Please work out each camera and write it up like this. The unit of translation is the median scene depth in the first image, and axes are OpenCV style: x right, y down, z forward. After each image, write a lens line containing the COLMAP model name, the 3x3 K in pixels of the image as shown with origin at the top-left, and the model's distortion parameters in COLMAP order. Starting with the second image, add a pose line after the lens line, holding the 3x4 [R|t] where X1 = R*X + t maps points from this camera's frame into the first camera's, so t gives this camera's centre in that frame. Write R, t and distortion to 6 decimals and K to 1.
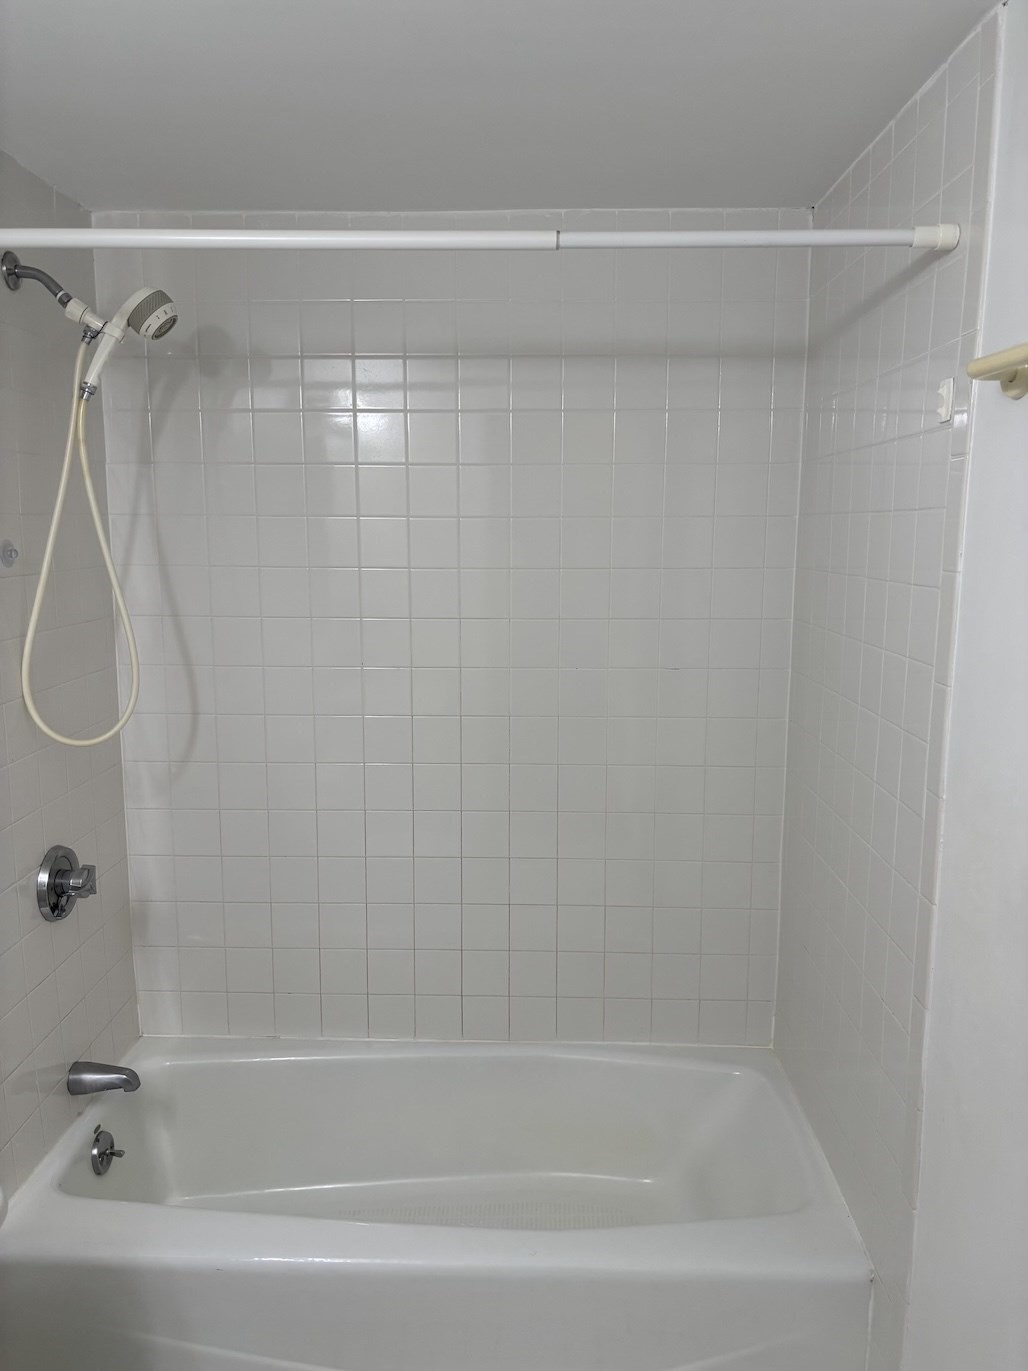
lens RADIAL K [[1031.3, 0, 511.1], [0, 1031.3, 687.9], [0, 0, 1]] dist [0.027936, -0.009852]
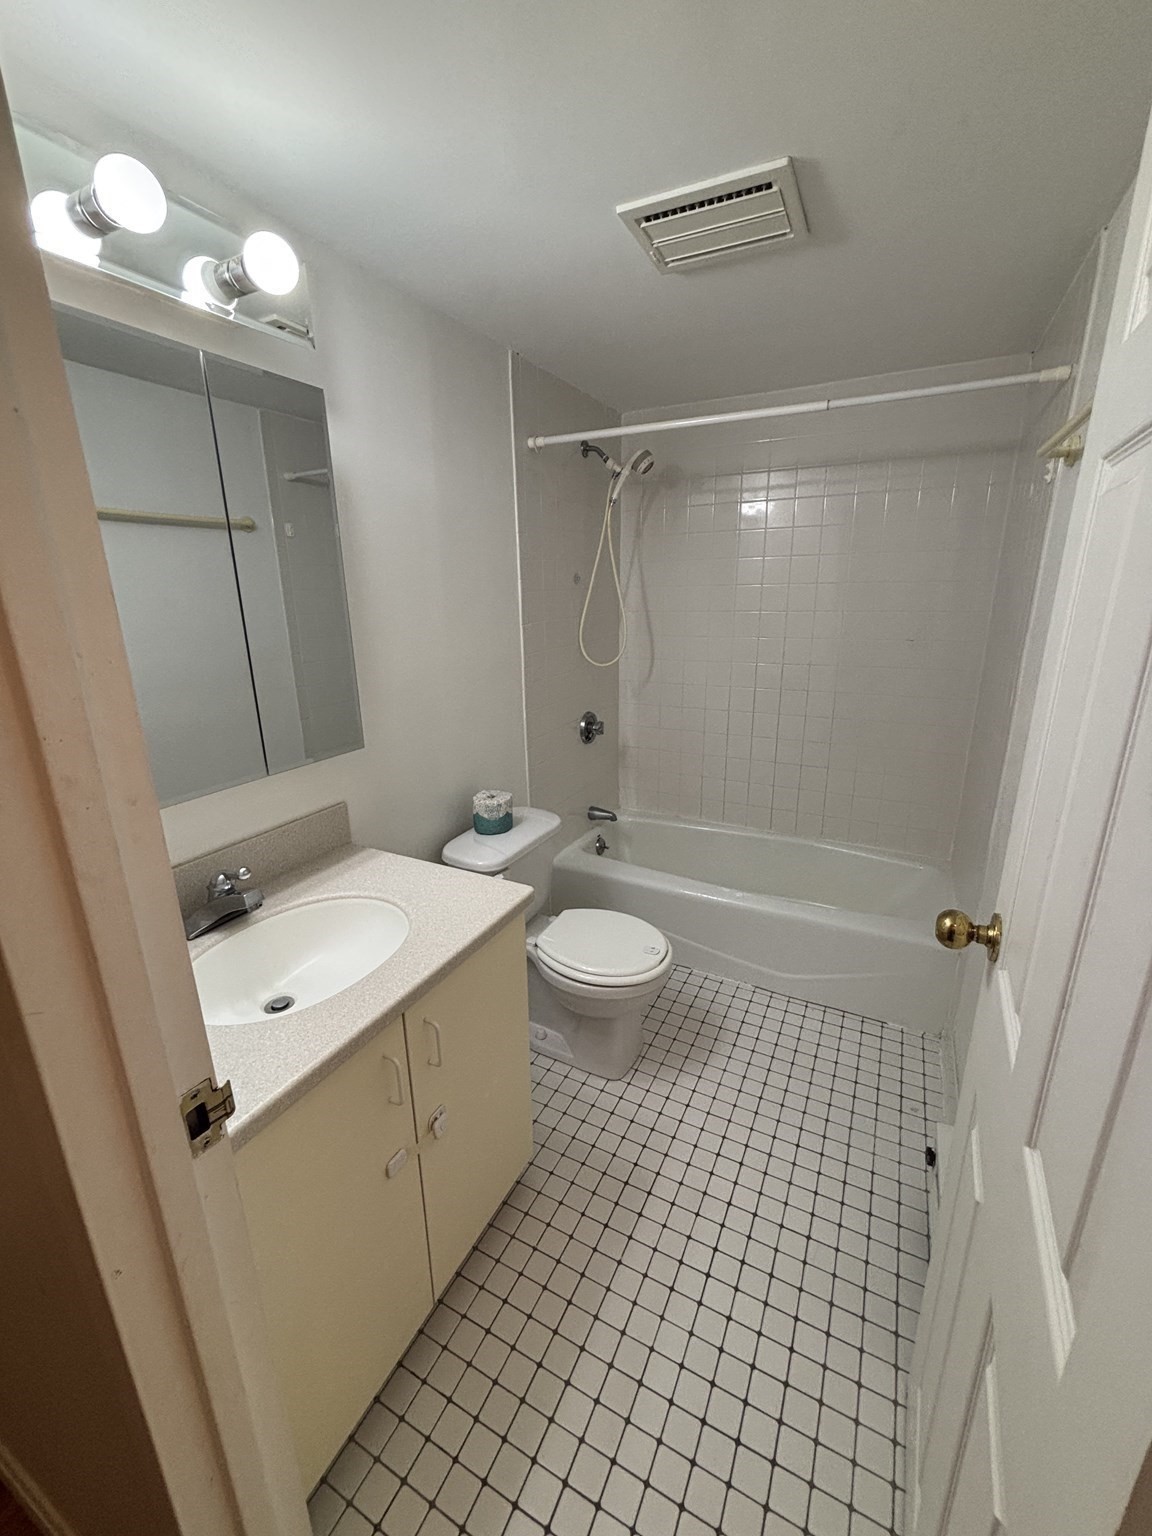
lens RADIAL K [[626.7, 0, 577.0], [0, 626.7, 764.5], [0, 0, 1]] dist [0.004194, 0.000935]
pose [[0.899078, 0.105188, -0.424964, 0.134369], [-0.051824, 0.989452, 0.135271, 0.081021], [0.434711, -0.099596, 0.895046, -0.254038]]
